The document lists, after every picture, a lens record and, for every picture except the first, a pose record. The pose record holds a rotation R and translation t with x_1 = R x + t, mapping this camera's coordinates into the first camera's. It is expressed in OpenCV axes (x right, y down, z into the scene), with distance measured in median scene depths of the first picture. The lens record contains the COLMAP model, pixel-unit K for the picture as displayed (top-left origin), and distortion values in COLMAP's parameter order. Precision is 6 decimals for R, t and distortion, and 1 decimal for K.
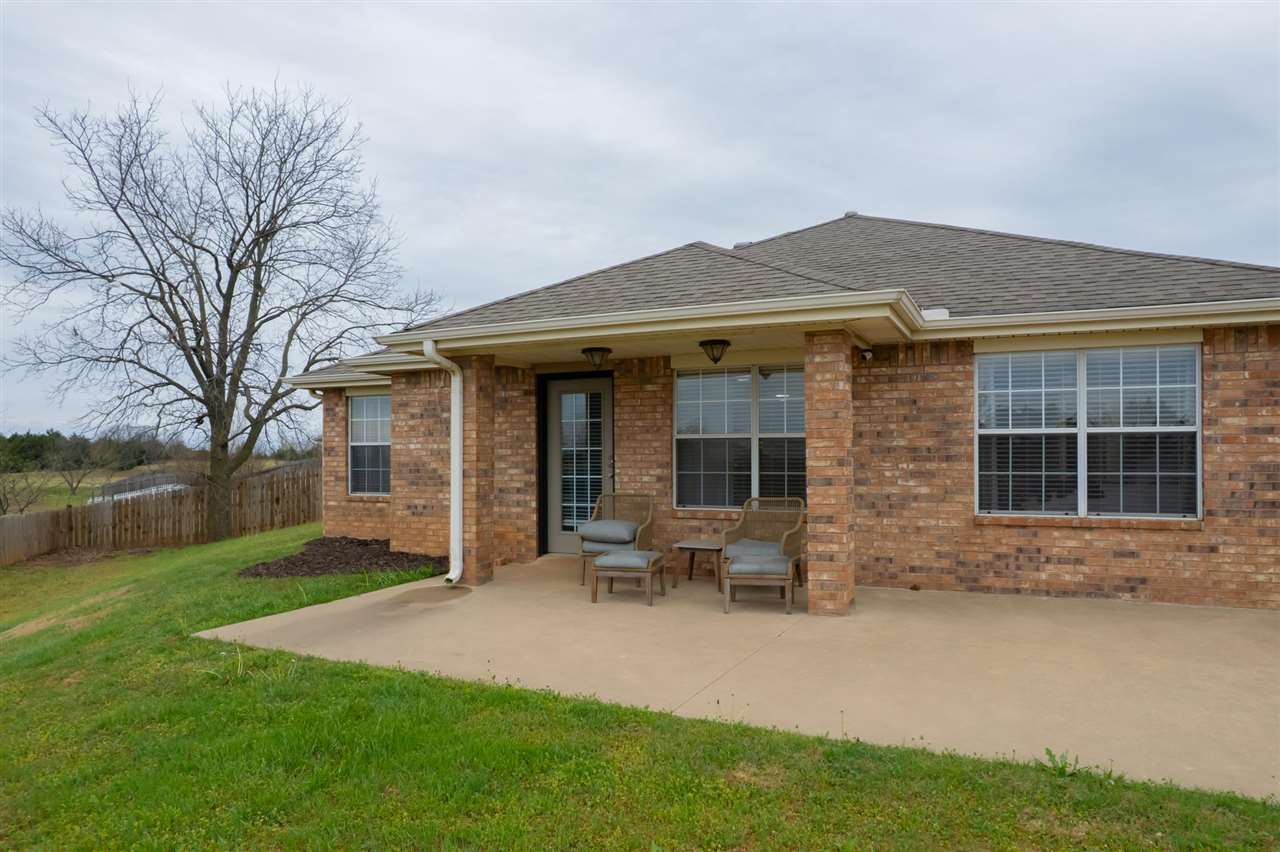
lens RADIAL K [[835.6, 0, 640.0], [0, 835.6, 426.0], [0, 0, 1]] dist [-0.085442, 0.077250]
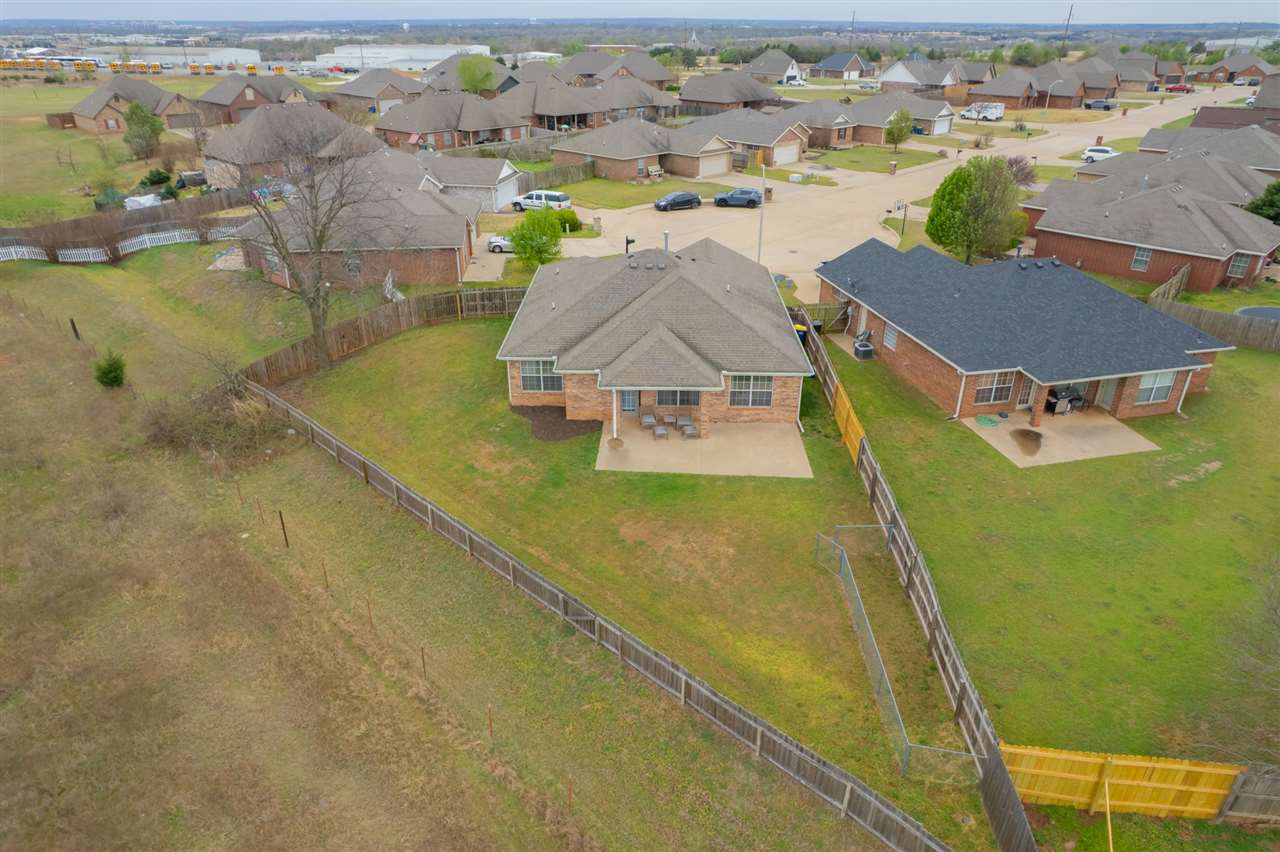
lens RADIAL K [[835.6, 0, 640.0], [0, 835.6, 426.0], [0, 0, 1]] dist [-0.085442, 0.077250]
pose [[0.916169, -0.179287, 0.358456, -1.535587], [-0.017436, 0.875692, 0.482554, -1.807251], [-0.400413, -0.448351, 0.799156, -2.270169]]
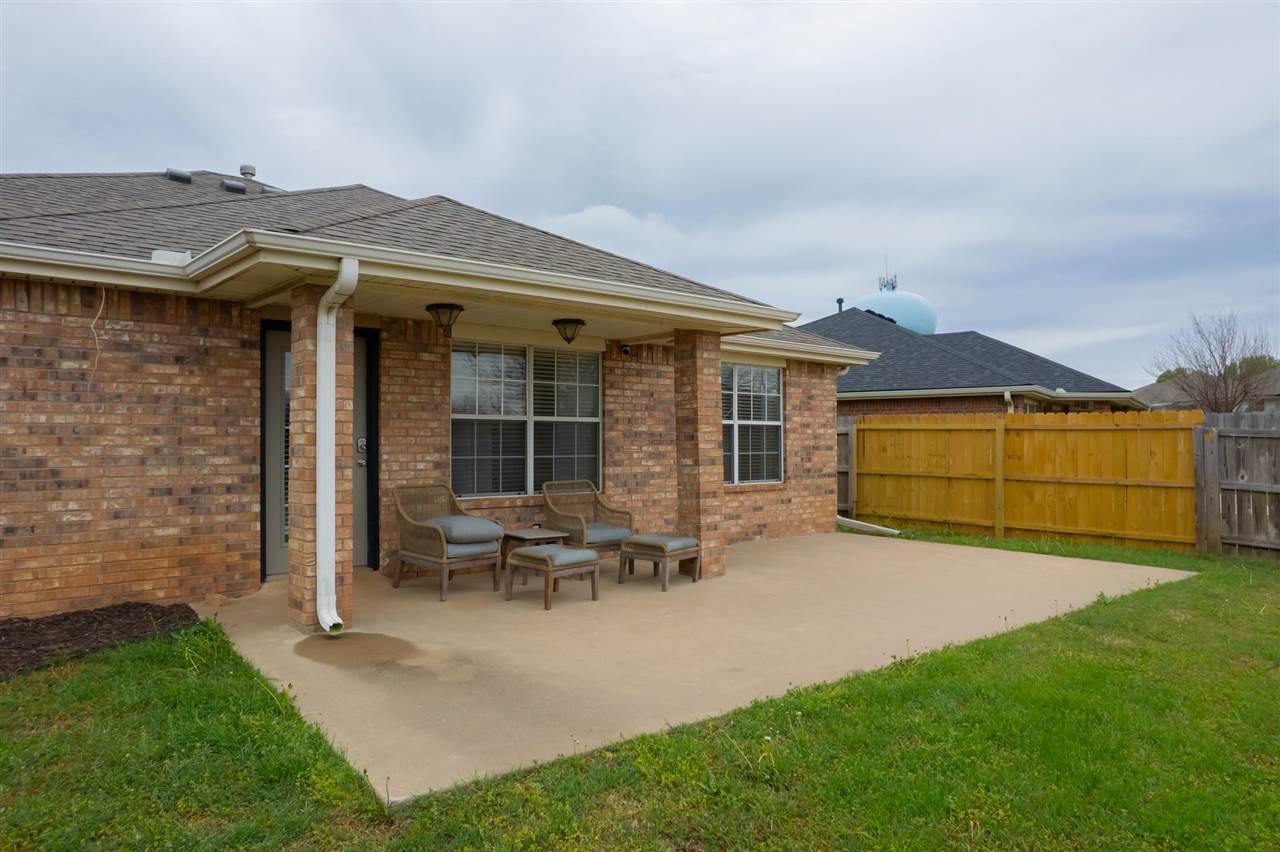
lens RADIAL K [[835.6, 0, 640.0], [0, 835.6, 426.0], [0, 0, 1]] dist [-0.085442, 0.077250]
pose [[0.404162, 0.019395, 0.914482, -0.701474], [-0.036442, 0.999323, -0.005089, 0.021056], [-0.913961, -0.031269, 0.404595, 0.496220]]
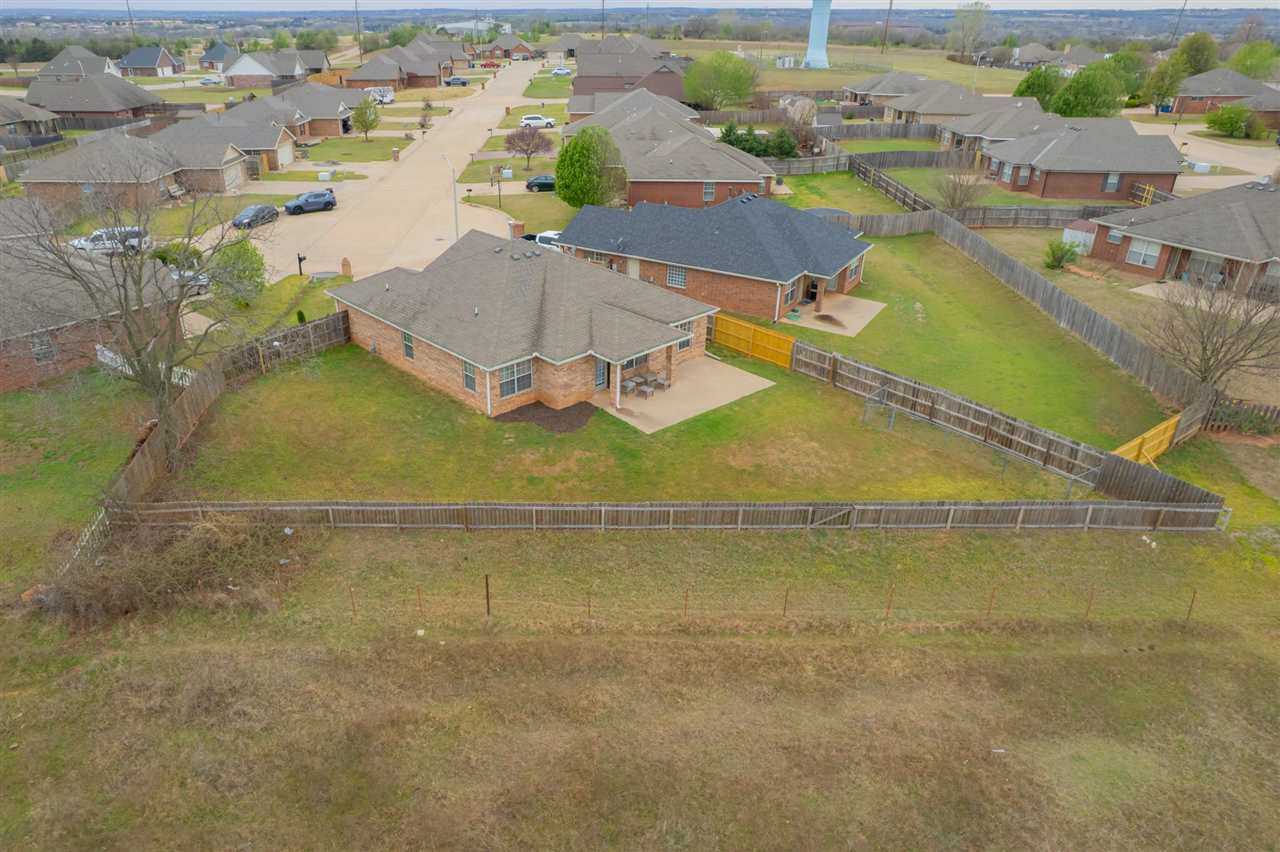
lens RADIAL K [[863.0, 0, 585.7], [0, 863.0, 426.2], [0, 0, 1]] dist [-0.093271, 0.094584]
pose [[0.383557, -0.411674, 0.826686, -3.973955], [-0.042191, 0.886403, 0.460987, -1.765479], [-0.922553, -0.211693, 0.322617, -0.327593]]
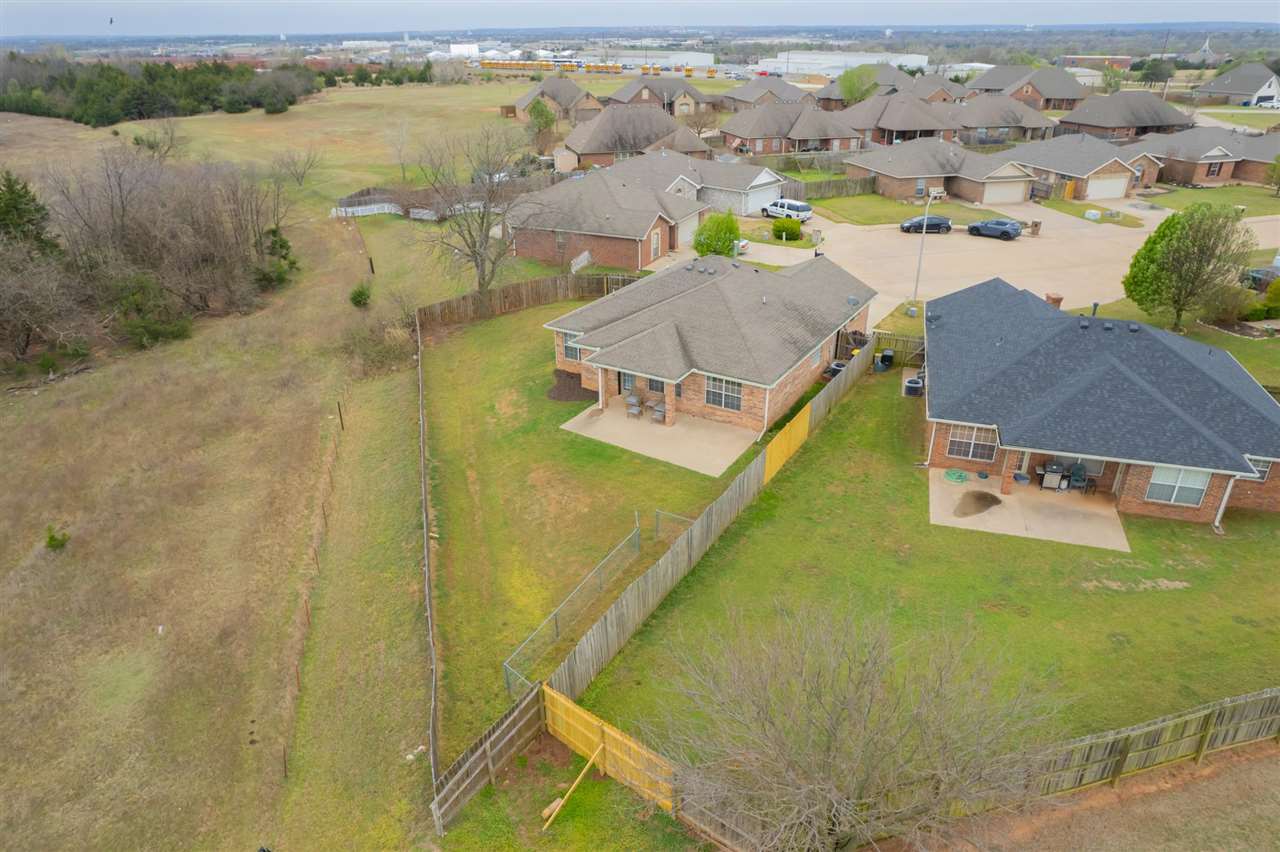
lens RADIAL K [[835.6, 0, 640.0], [0, 835.6, 426.0], [0, 0, 1]] dist [-0.085442, 0.077250]
pose [[0.992888, 0.041846, -0.111460, 0.522261], [0.016667, 0.878124, 0.478143, -1.951927], [0.117884, -0.476600, 0.871181, -3.108283]]
